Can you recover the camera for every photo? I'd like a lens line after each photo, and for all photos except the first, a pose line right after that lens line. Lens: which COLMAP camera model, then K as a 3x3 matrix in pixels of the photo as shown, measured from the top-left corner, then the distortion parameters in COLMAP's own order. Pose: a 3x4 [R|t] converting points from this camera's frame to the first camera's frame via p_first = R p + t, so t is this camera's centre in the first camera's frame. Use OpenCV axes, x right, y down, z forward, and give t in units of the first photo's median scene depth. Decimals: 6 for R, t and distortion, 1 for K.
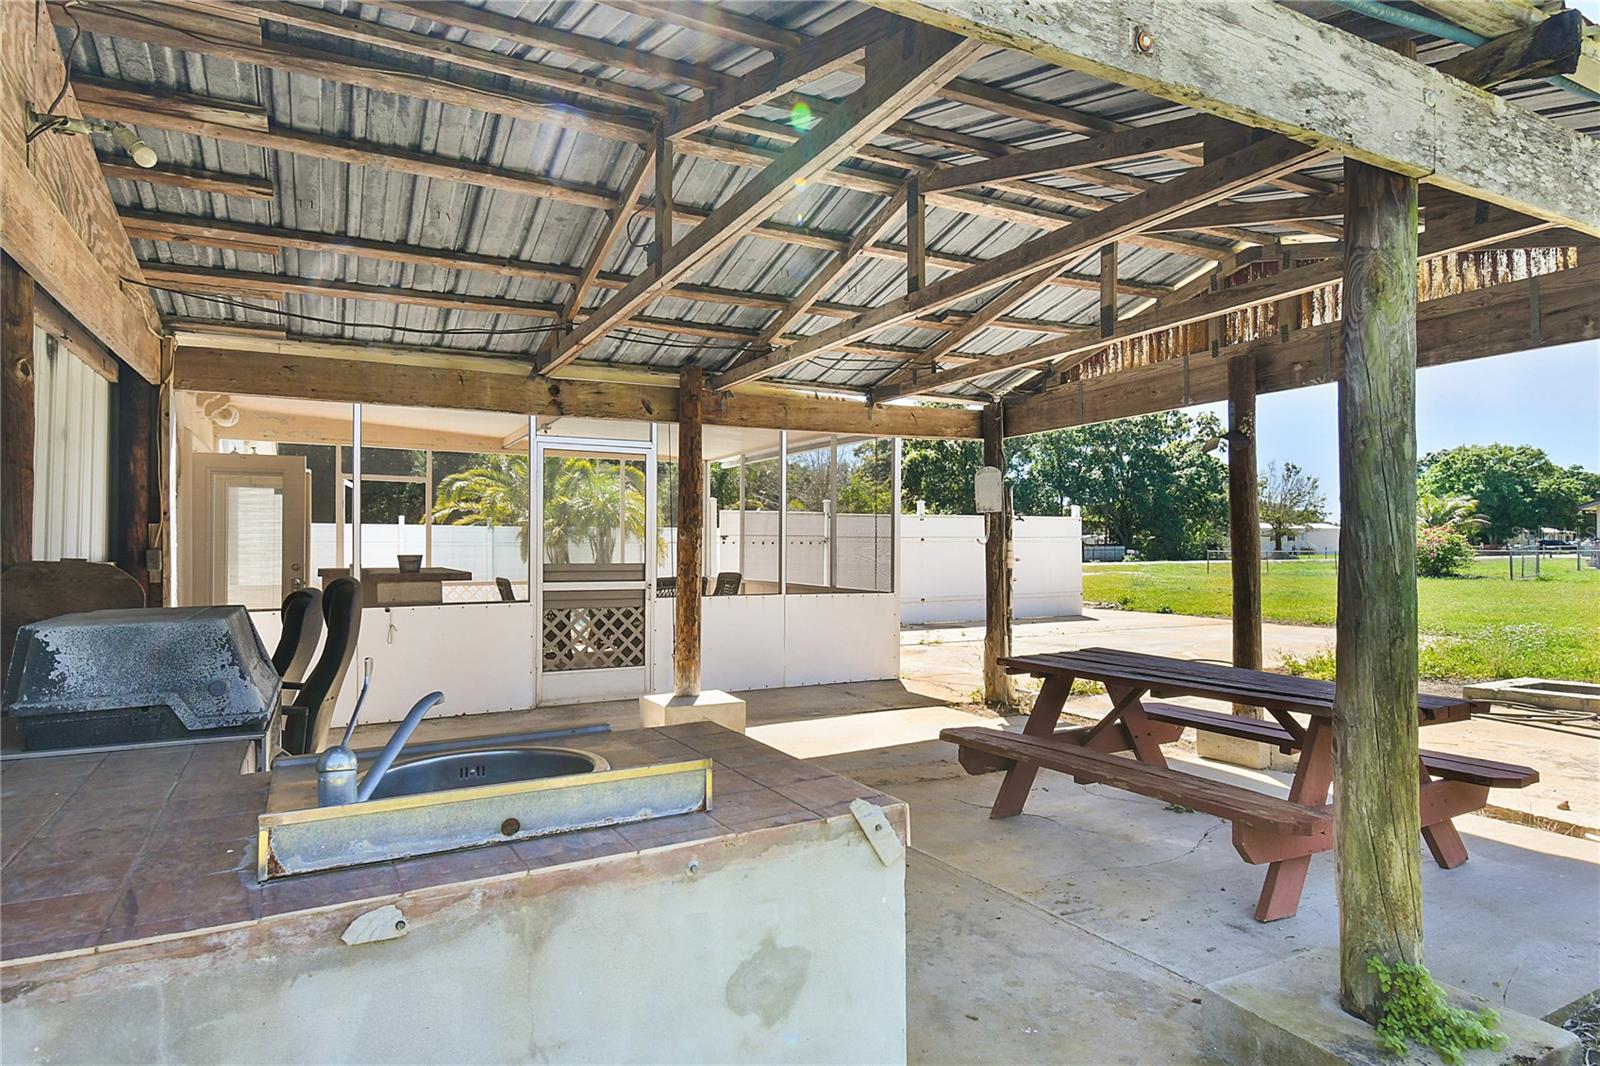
lens RADIAL K [[908.3, 0, 792.7], [0, 908.3, 535.3], [0, 0, 1]] dist [0.039923, -0.032406]
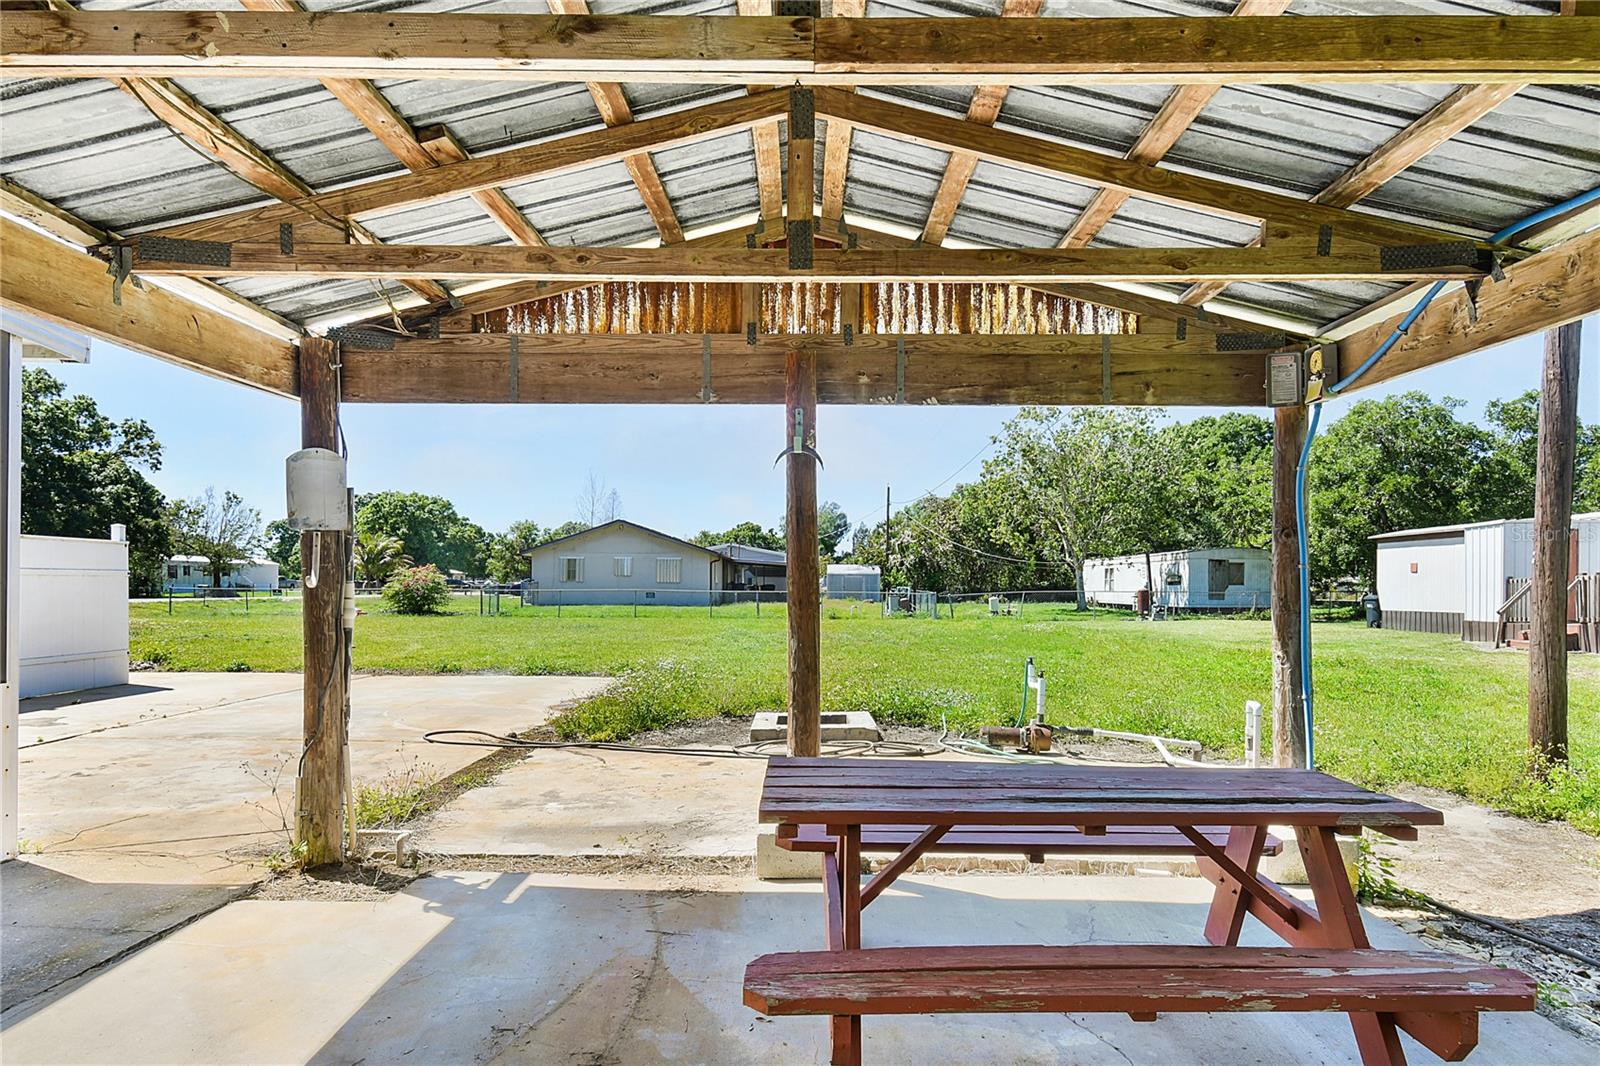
lens RADIAL K [[937.1, 0, 799.5], [0, 937.1, 590.7], [0, 0, 1]] dist [0.023369, -0.000481]
pose [[0.472473, 0.003267, 0.881339, -0.186072], [-0.021890, 0.999728, 0.008029, 0.001587], [-0.881073, -0.023086, 0.472416, 0.542197]]
